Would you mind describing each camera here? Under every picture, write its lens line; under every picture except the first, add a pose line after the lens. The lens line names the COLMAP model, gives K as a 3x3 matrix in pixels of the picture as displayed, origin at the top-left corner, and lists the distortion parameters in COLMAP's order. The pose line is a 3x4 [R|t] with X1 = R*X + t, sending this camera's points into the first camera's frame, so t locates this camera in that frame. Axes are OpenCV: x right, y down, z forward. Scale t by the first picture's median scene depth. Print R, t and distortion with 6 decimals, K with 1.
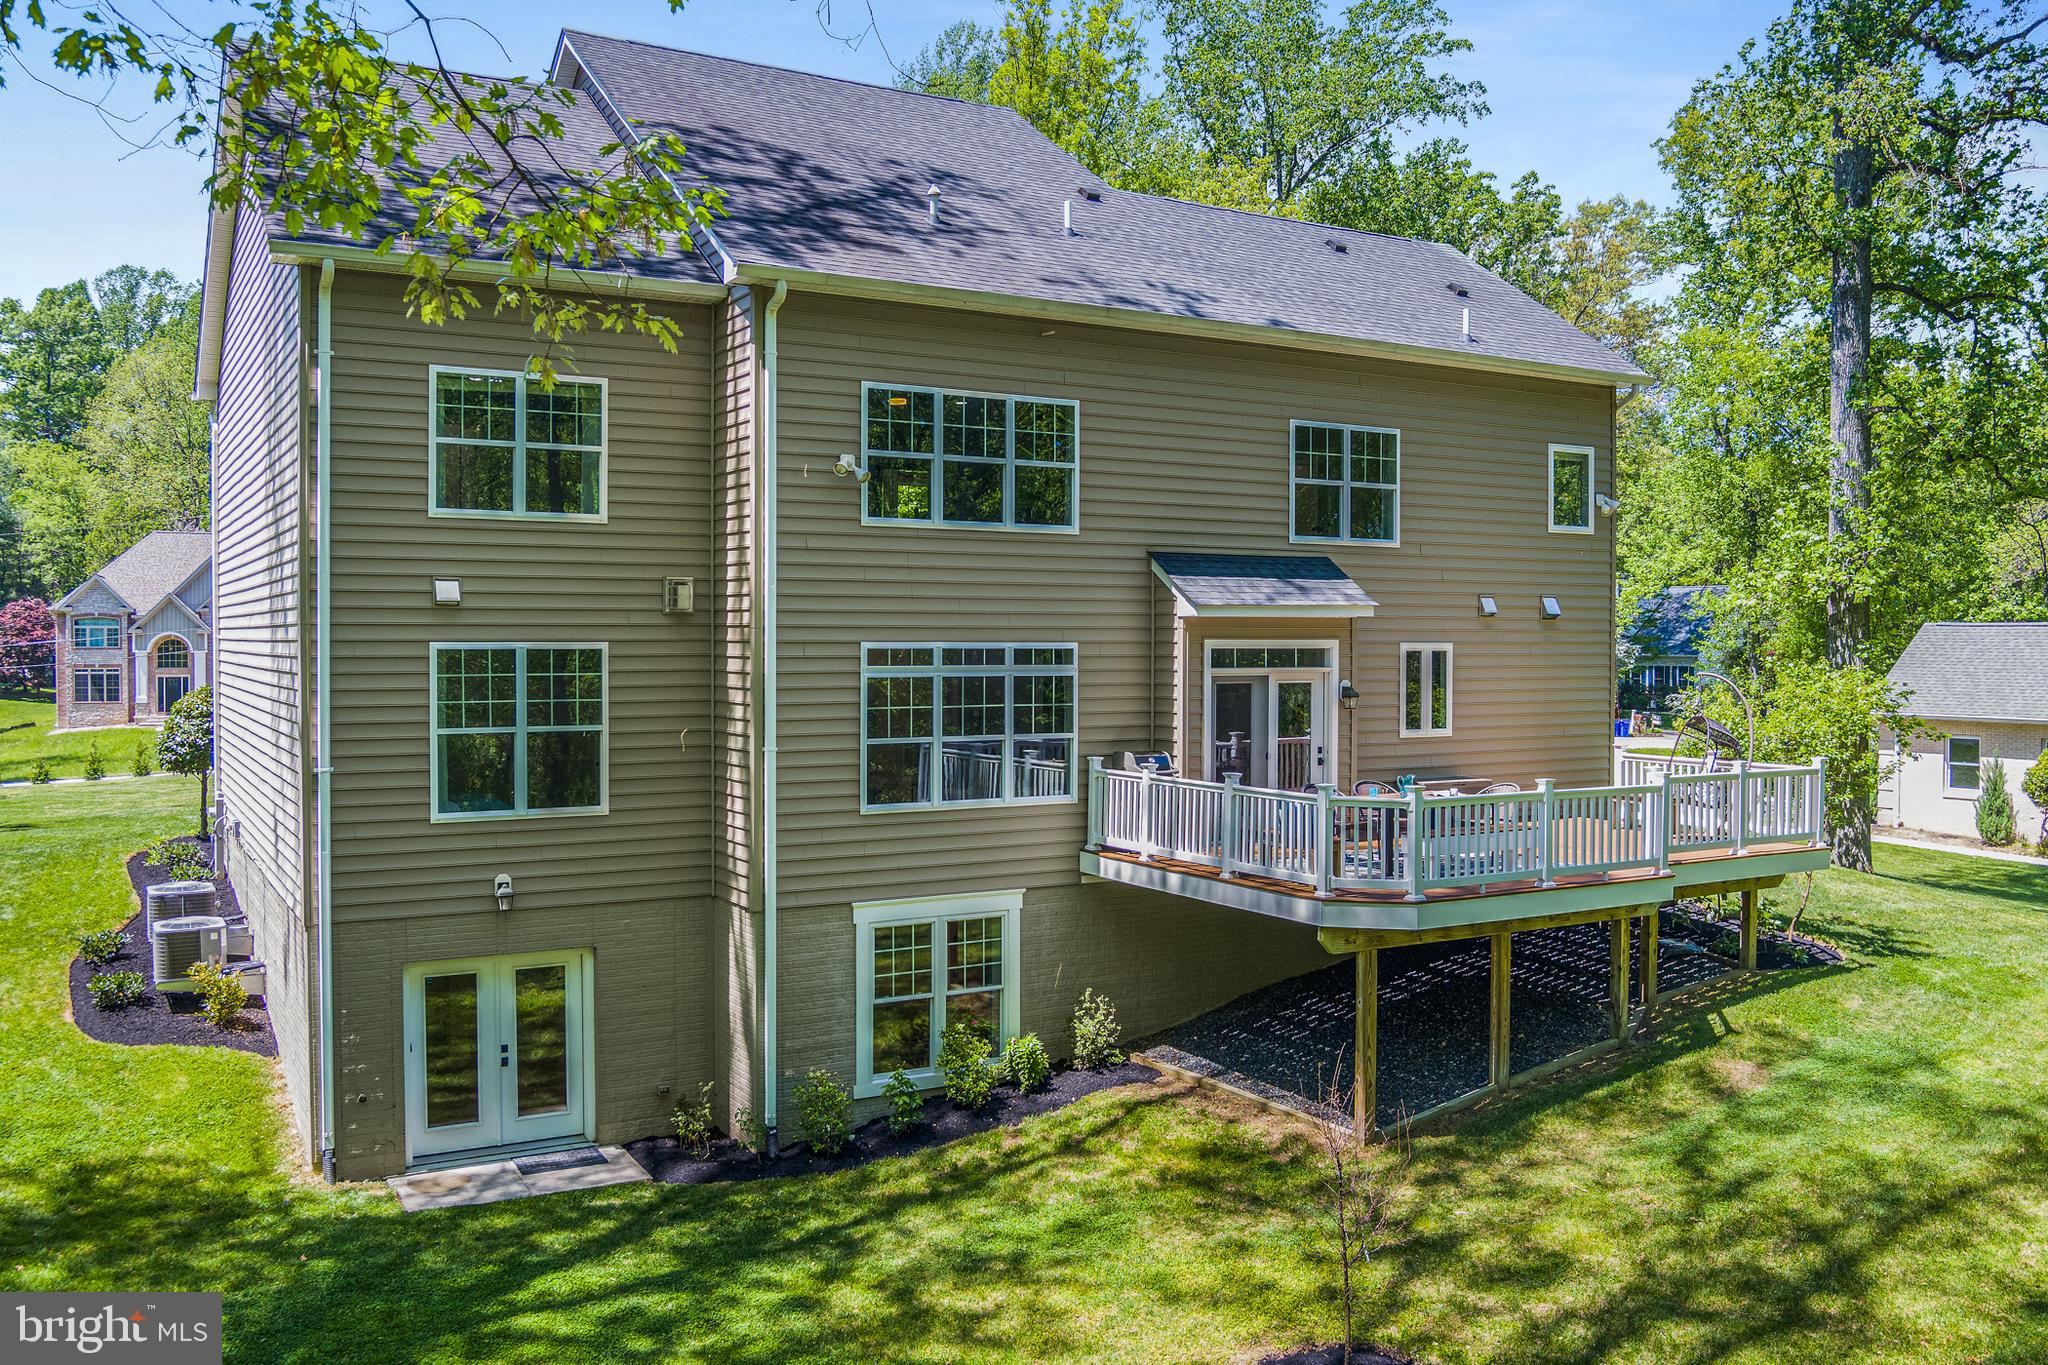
lens RADIAL K [[1666.6, 0, 1029.2], [0, 1666.6, 657.7], [0, 0, 1]] dist [-0.068516, -0.004440]
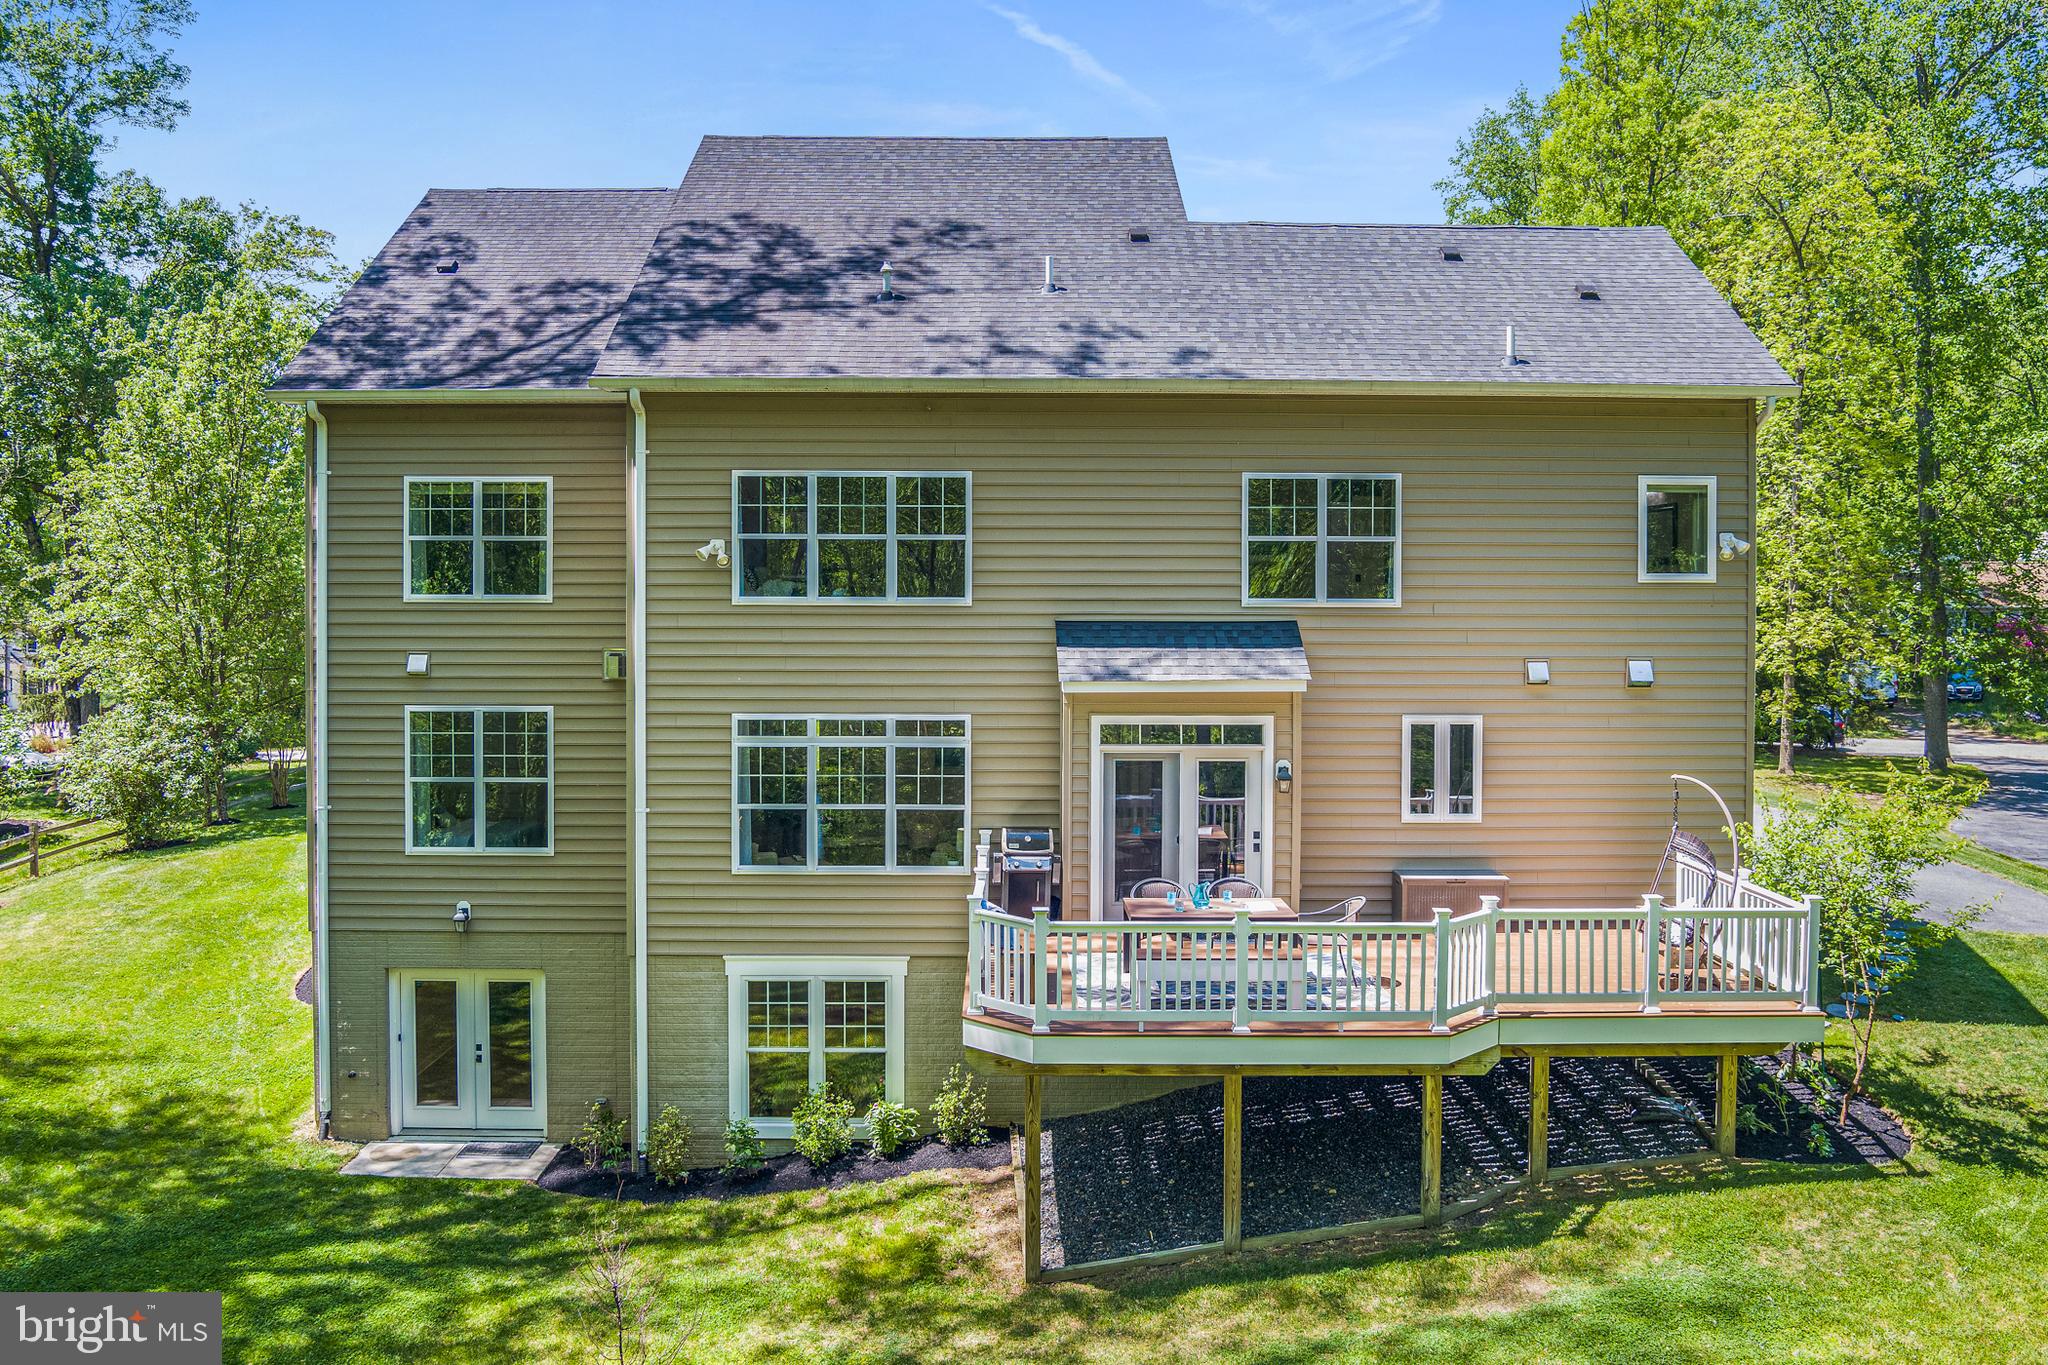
lens RADIAL K [[1666.5, 0, 1027.4], [0, 1666.5, 612.5], [0, 0, 1]] dist [-0.036760, -0.080423]
pose [[0.866928, 0.006109, -0.498396, 0.586764], [-0.006755, 0.999977, 0.000507, -0.074874], [0.498388, 0.002927, 0.866949, 0.161580]]
